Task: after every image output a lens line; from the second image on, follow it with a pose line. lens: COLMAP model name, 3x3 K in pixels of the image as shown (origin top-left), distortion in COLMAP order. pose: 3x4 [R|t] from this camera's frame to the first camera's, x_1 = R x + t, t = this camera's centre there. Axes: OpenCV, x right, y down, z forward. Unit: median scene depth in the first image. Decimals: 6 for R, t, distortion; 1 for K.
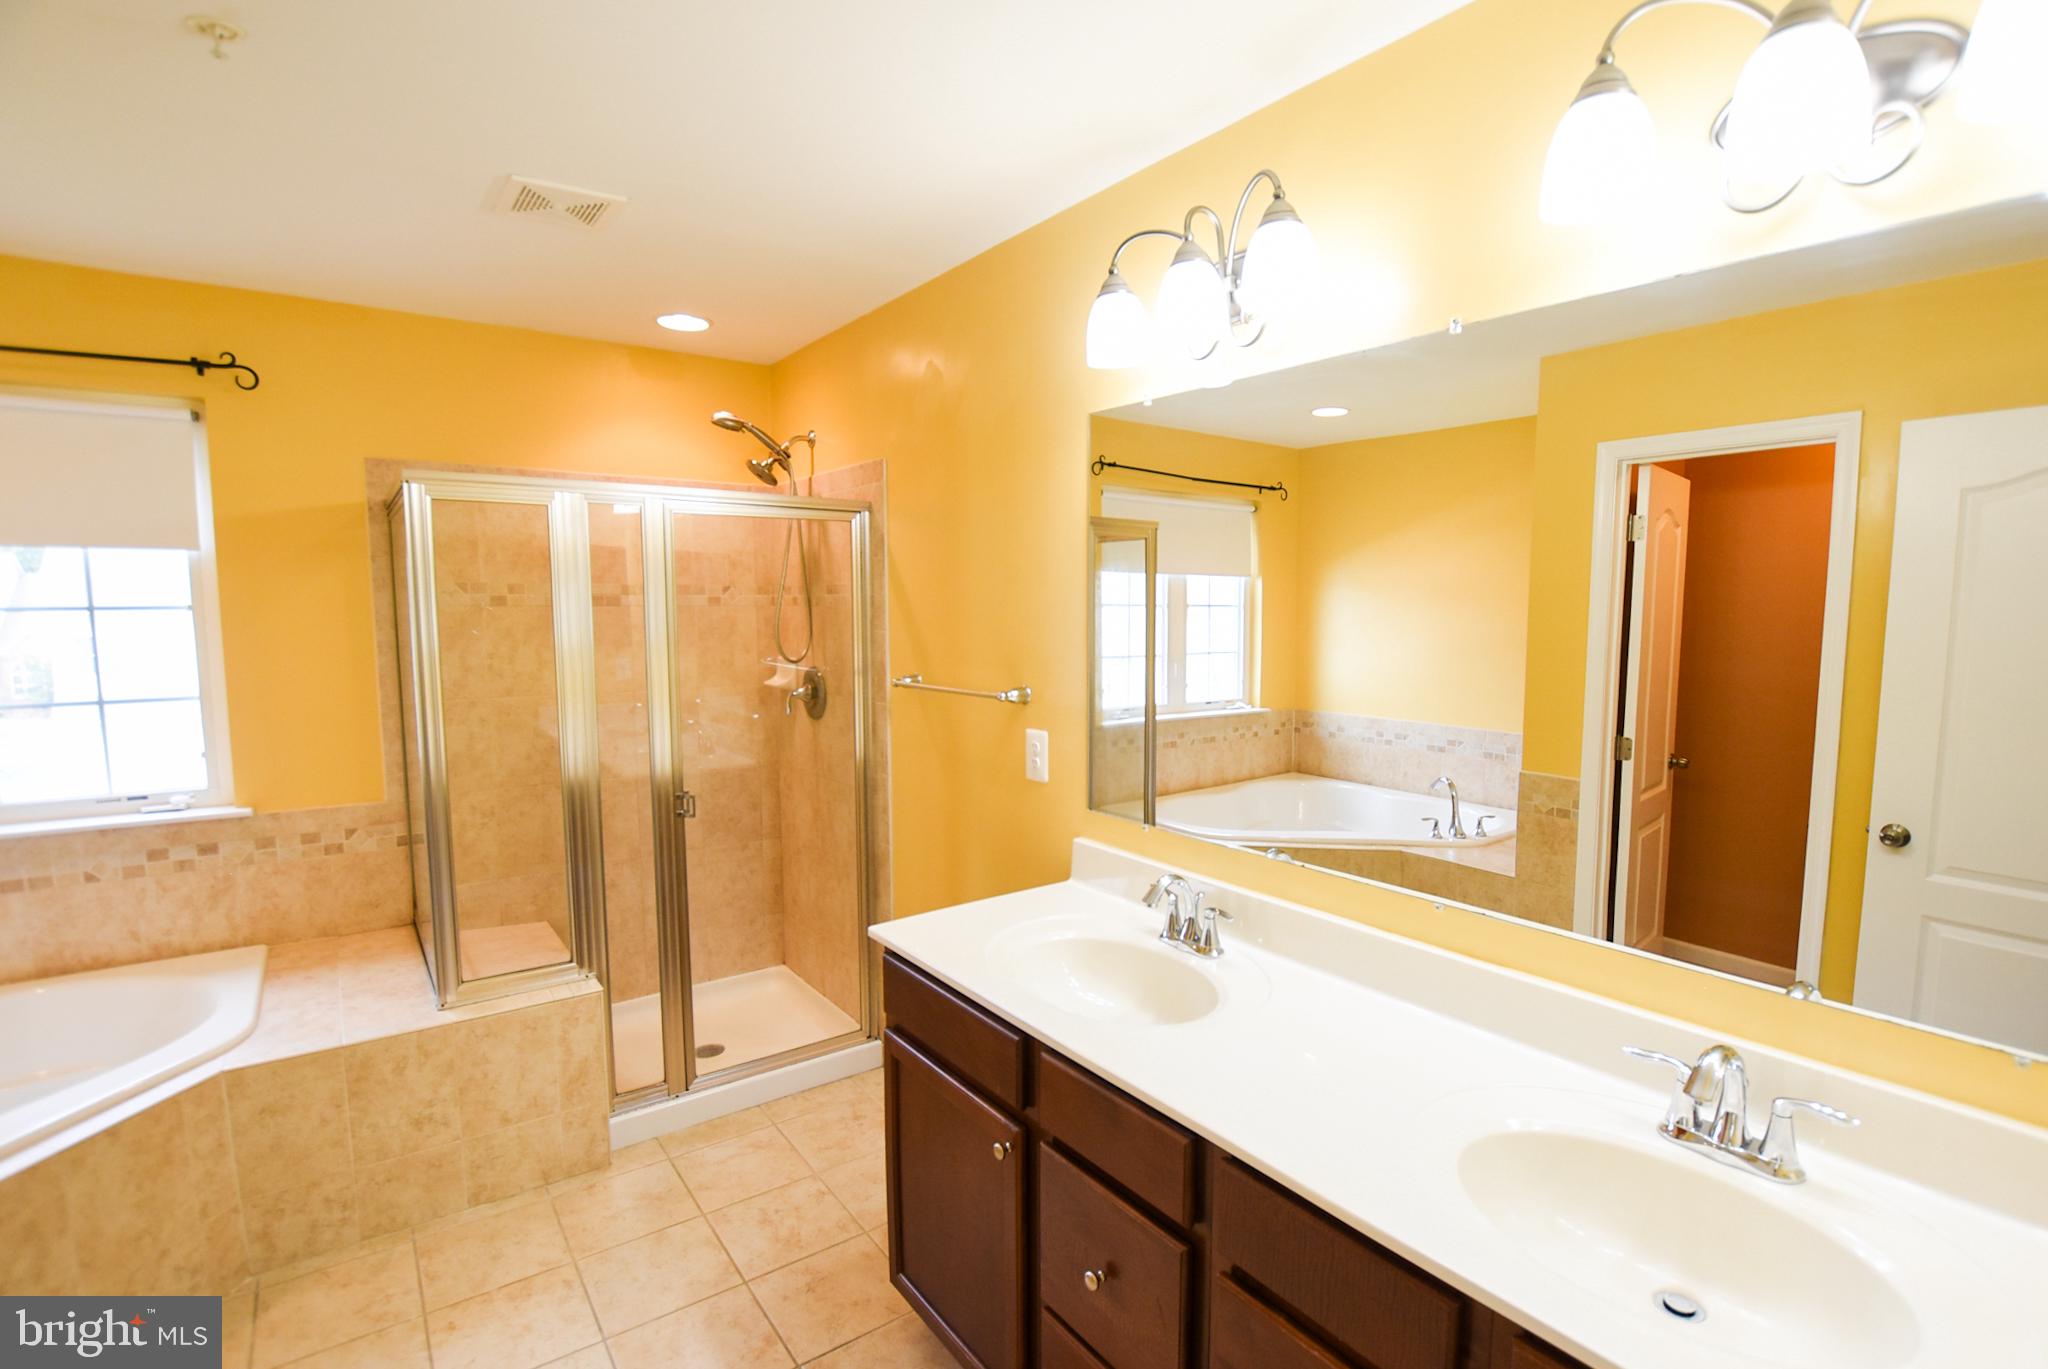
lens RADIAL K [[914.8, 0, 1030.6], [0, 914.8, 690.6], [0, 0, 1]] dist [-0.027117, 0.001495]
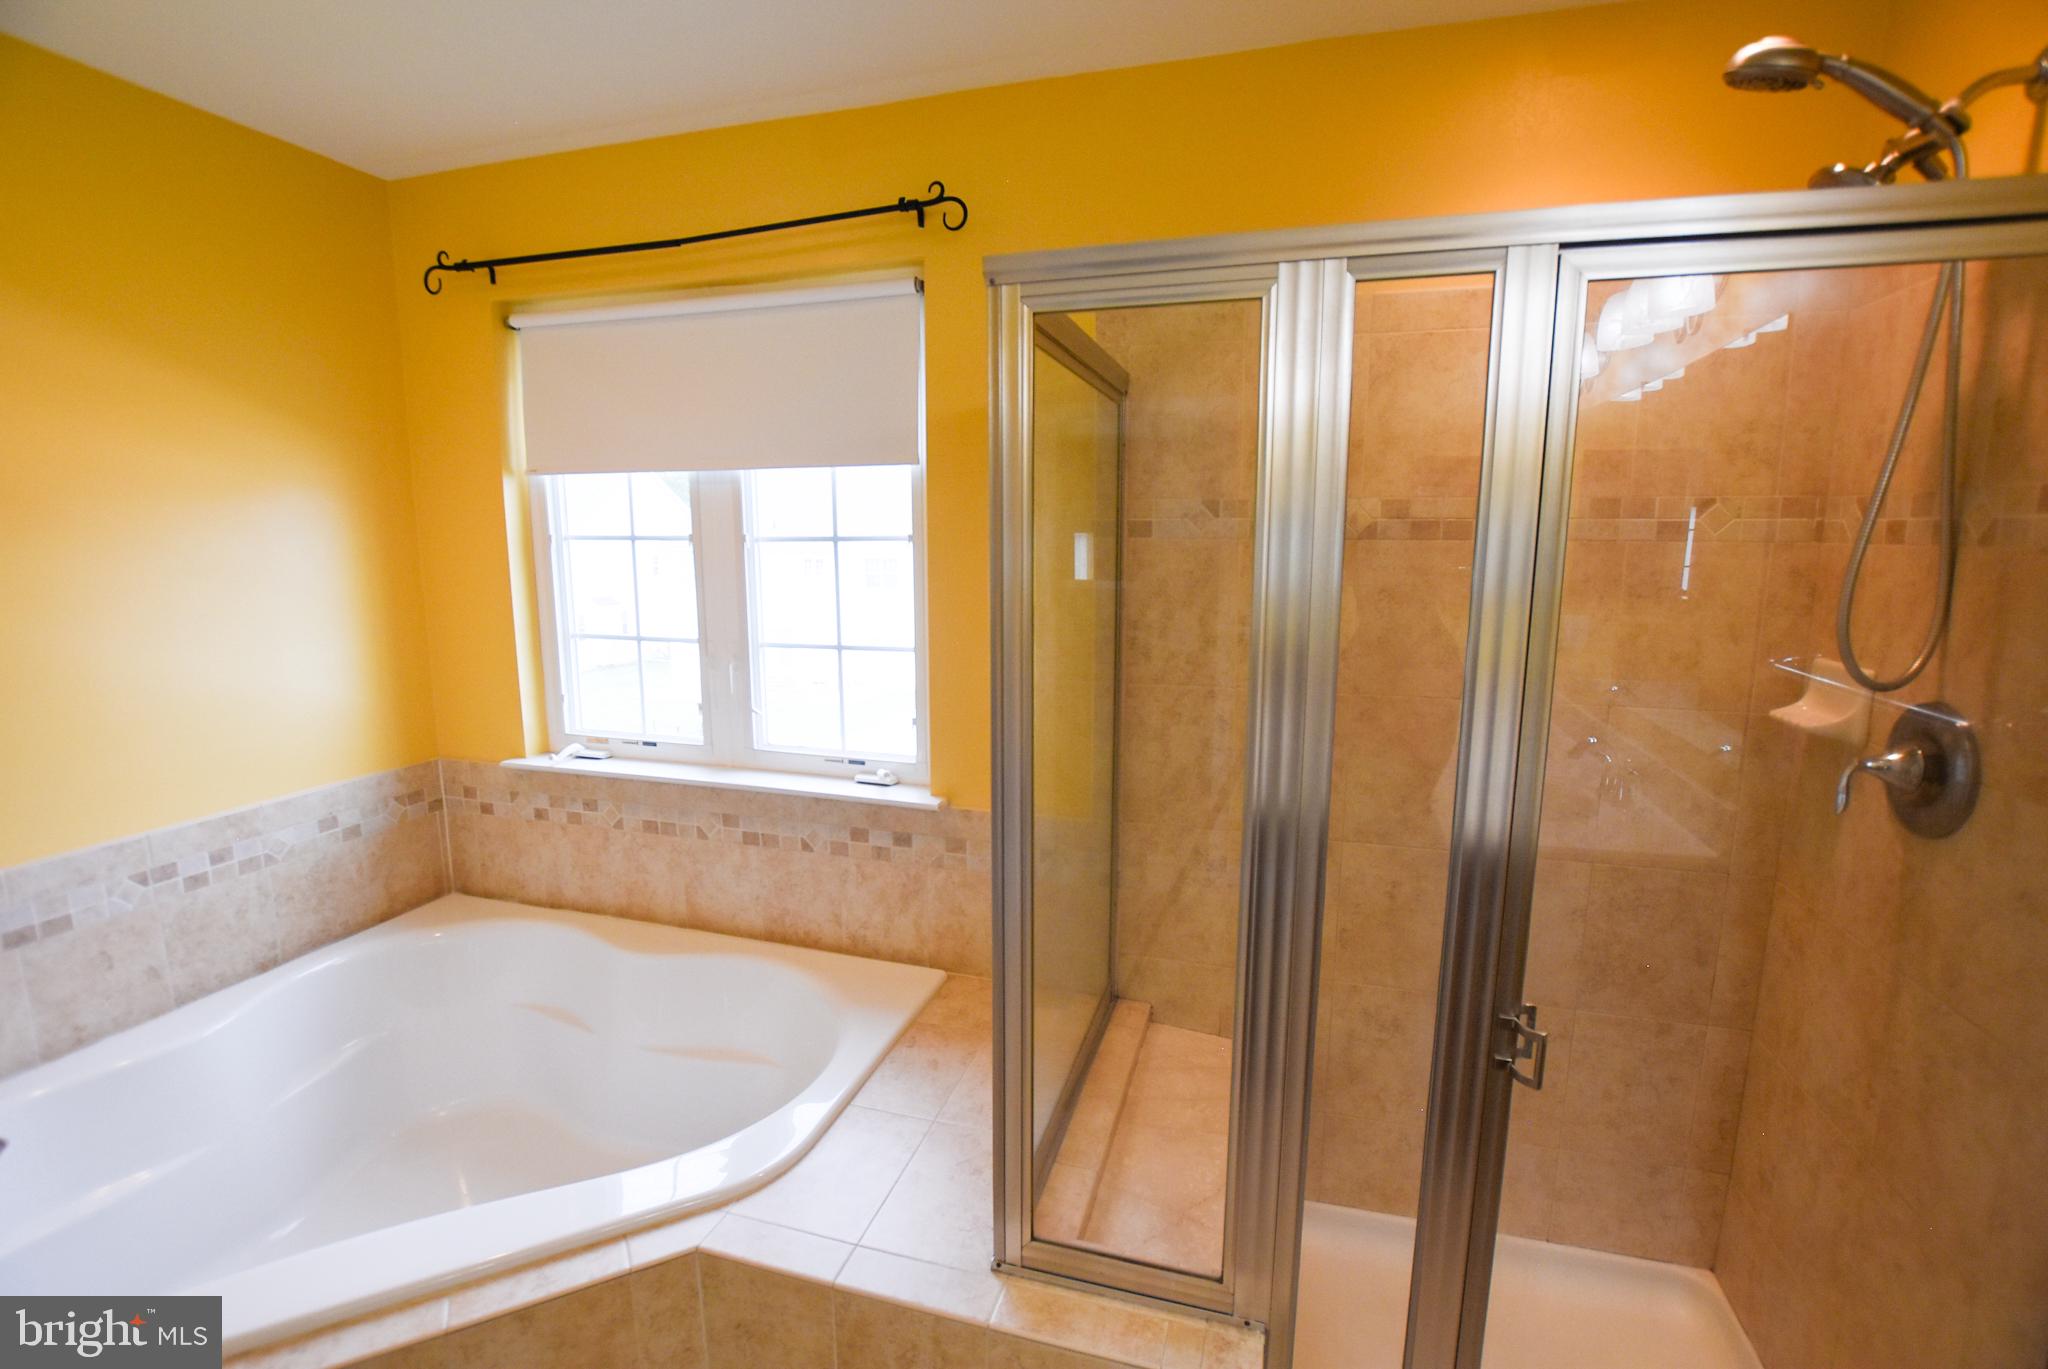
lens RADIAL K [[914.8, 0, 1022.5], [0, 914.8, 687.8], [0, 0, 1]] dist [-0.027117, 0.001495]
pose [[0.590682, 0.131414, -0.796132, -0.213237], [-0.076123, 0.991324, 0.107155, -0.055250], [0.803306, -0.002690, 0.595561, 0.589801]]
